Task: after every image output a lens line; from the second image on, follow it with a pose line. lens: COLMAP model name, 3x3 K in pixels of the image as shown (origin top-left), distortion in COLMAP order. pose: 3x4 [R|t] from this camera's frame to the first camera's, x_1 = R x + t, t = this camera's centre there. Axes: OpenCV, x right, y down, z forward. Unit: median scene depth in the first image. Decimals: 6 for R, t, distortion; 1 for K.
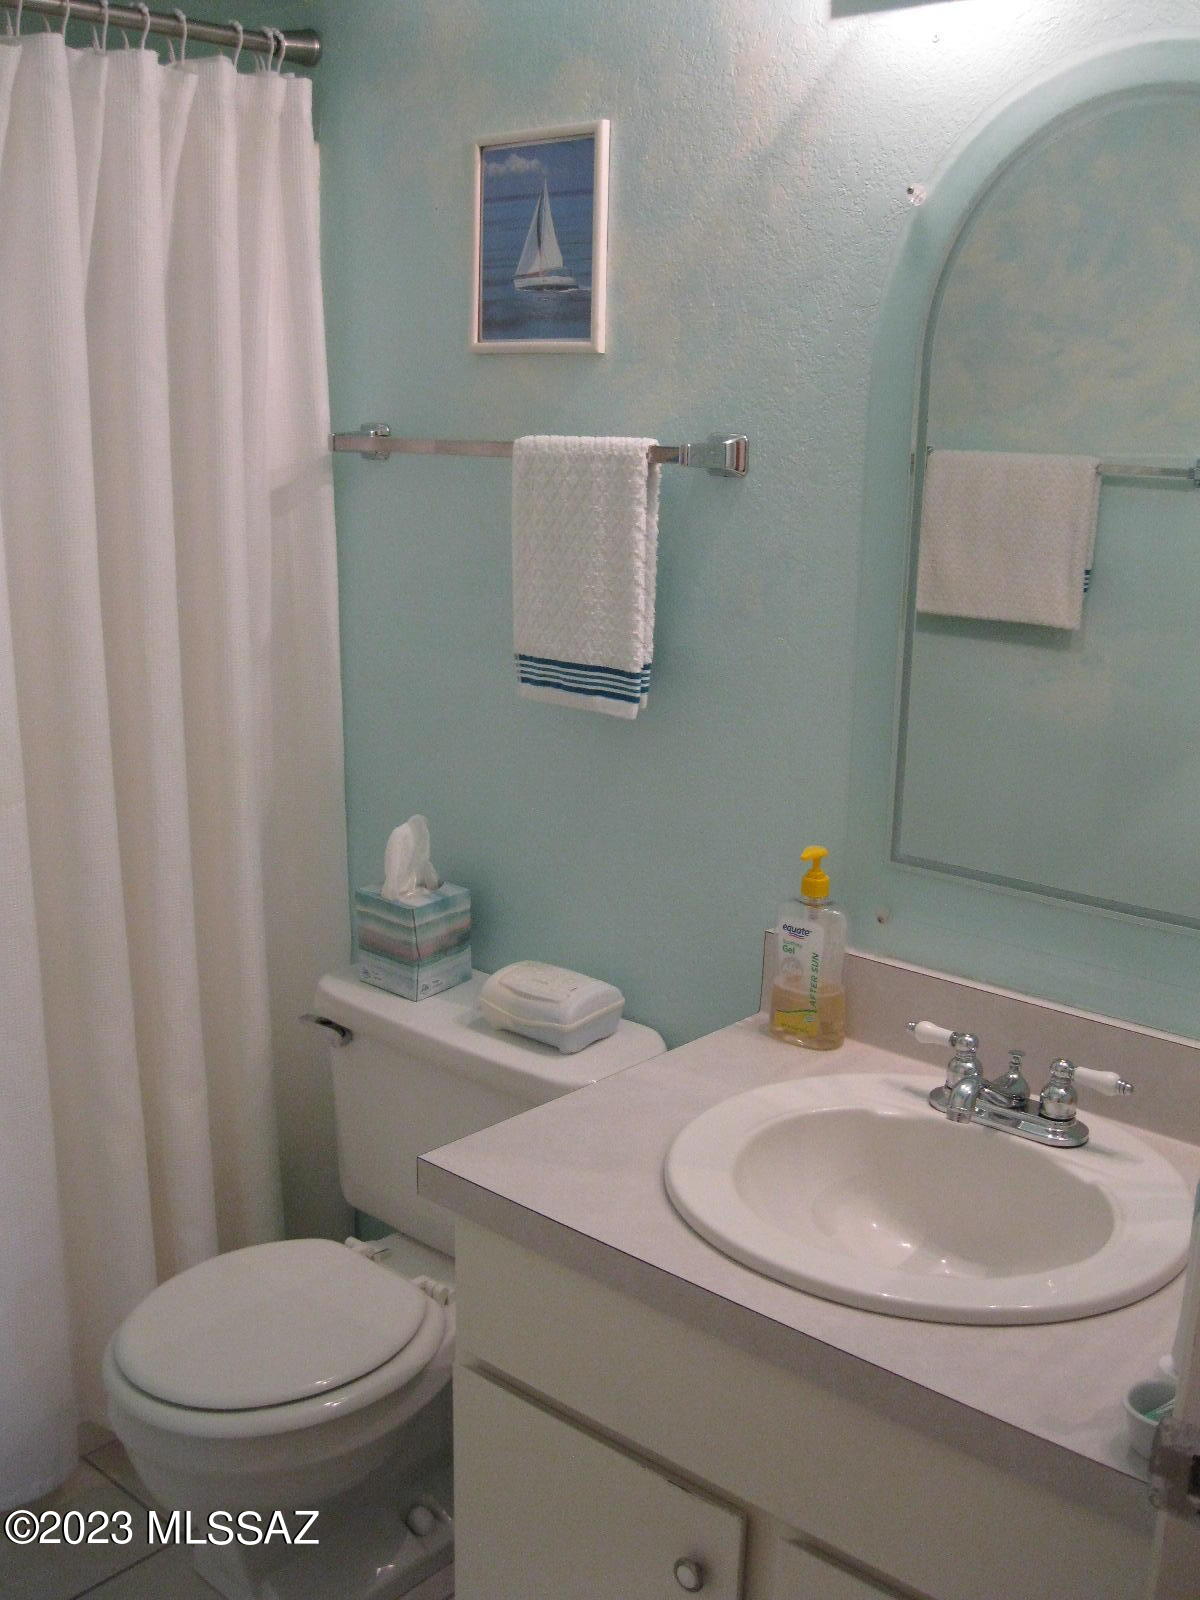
lens RADIAL K [[1641.0, 0, 608.9], [0, 1641.0, 790.3], [0, 0, 1]] dist [-0.091297, 0.000000]
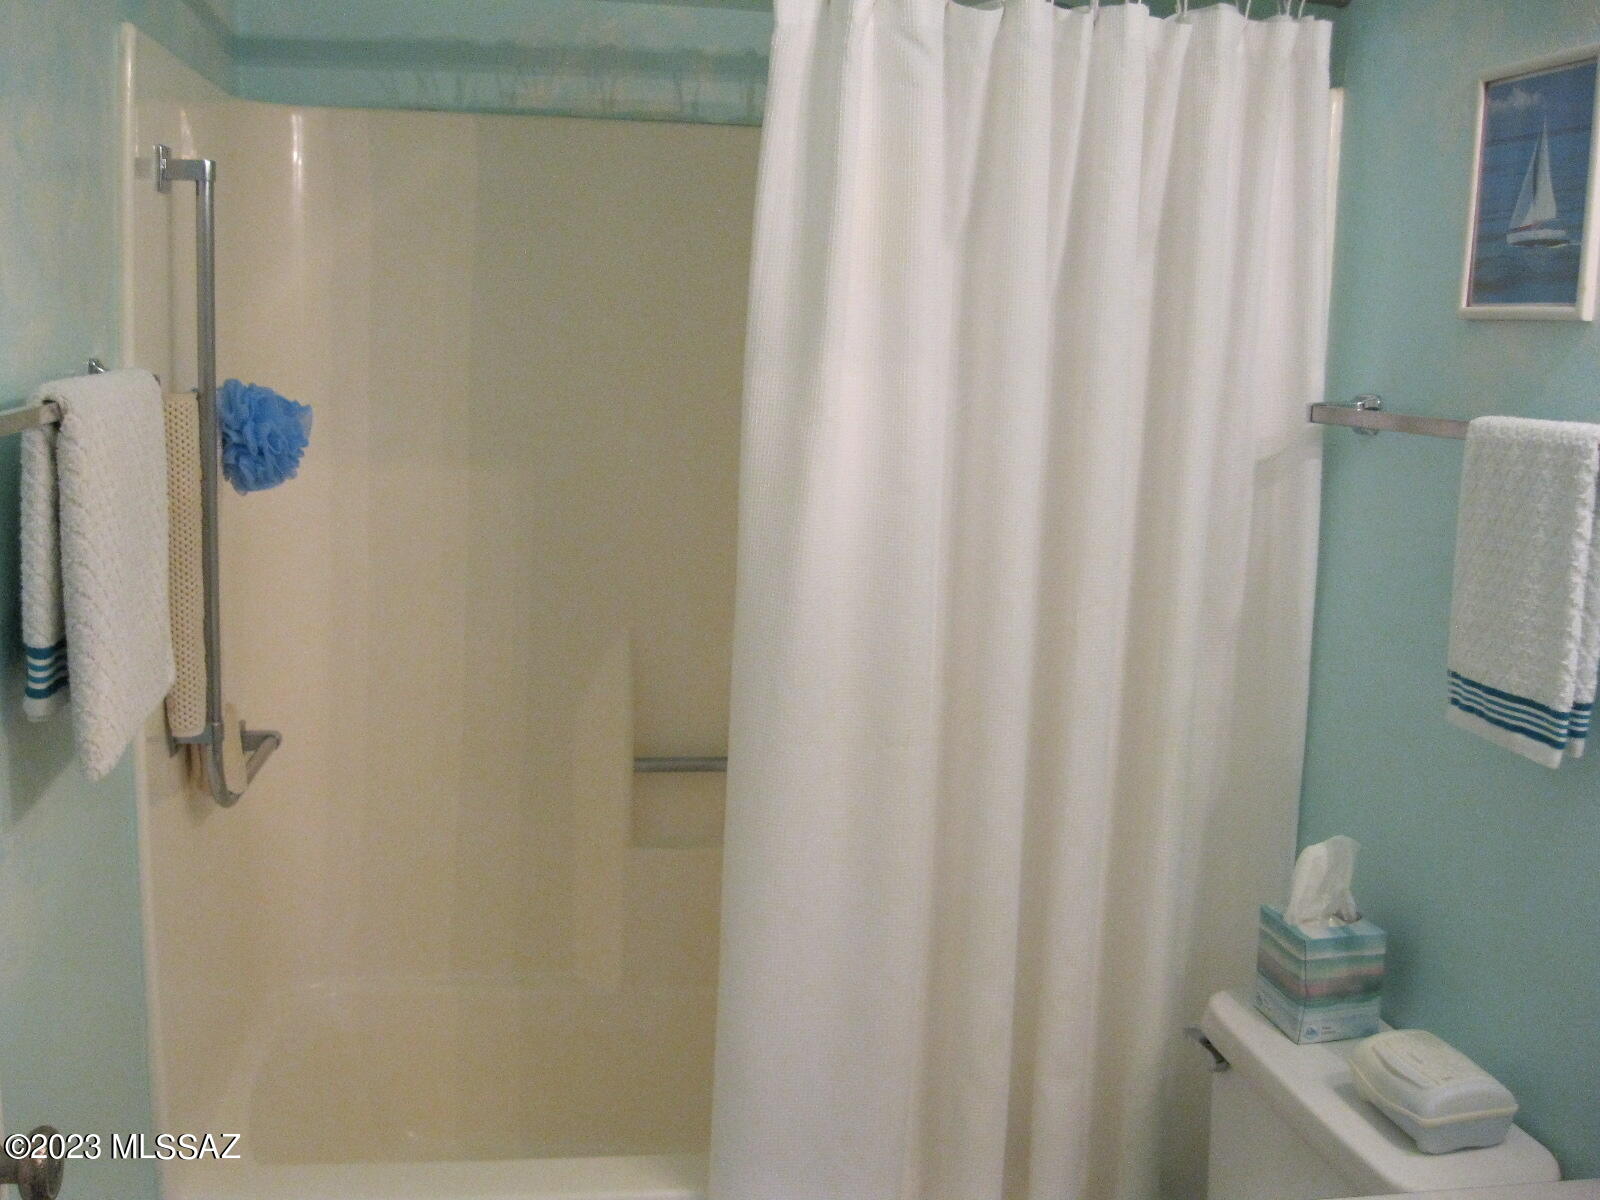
lens RADIAL K [[1641.0, 0, 799.1], [0, 1641.0, 635.5], [0, 0, 1]] dist [-0.091297, 0.000000]
pose [[0.785369, 0.118796, -0.607522, 0.186781], [-0.160030, 0.987015, -0.013874, -0.035724], [0.597985, 0.108117, 0.794182, 0.135017]]
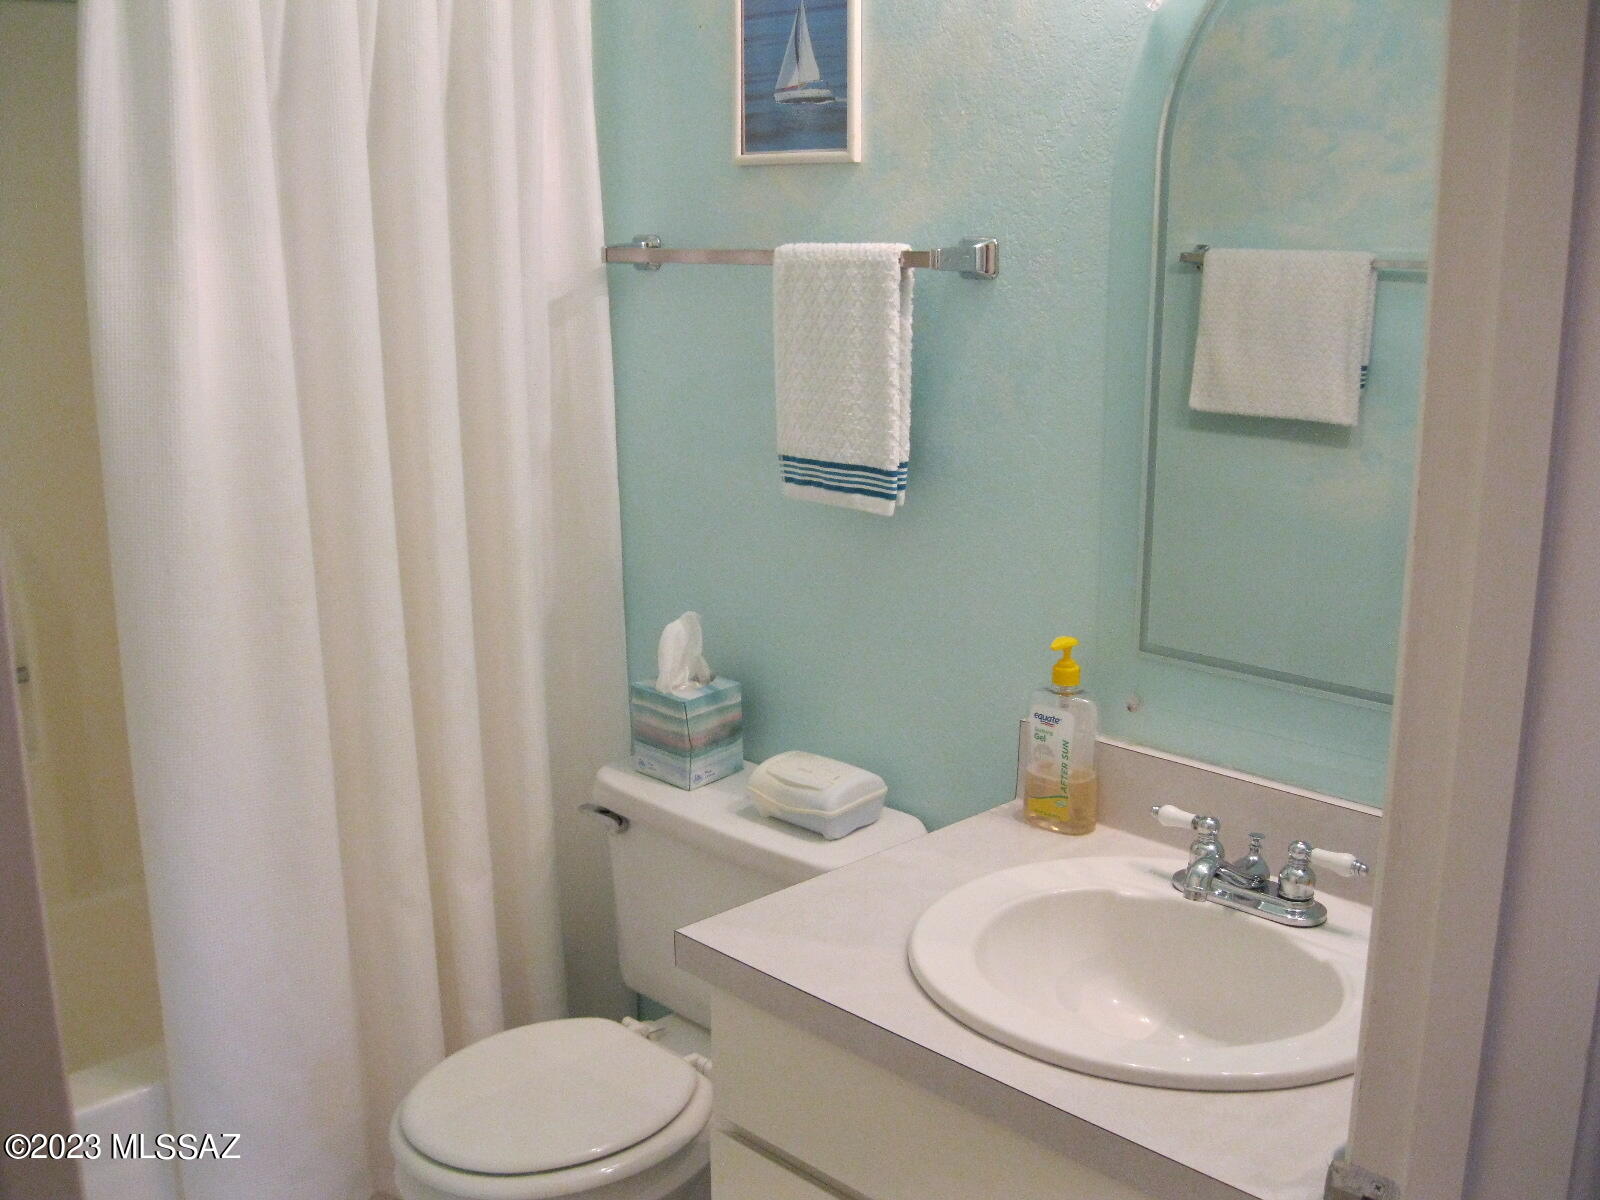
lens RADIAL K [[1641.0, 0, 787.3], [0, 1641.0, 608.7], [0, 0, 1]] dist [-0.091297, 0.000000]
pose [[0.996711, -0.007090, -0.080732, 0.031523], [0.007612, 0.999952, 0.006155, 0.007950], [0.080685, -0.006750, 0.996717, -0.034554]]
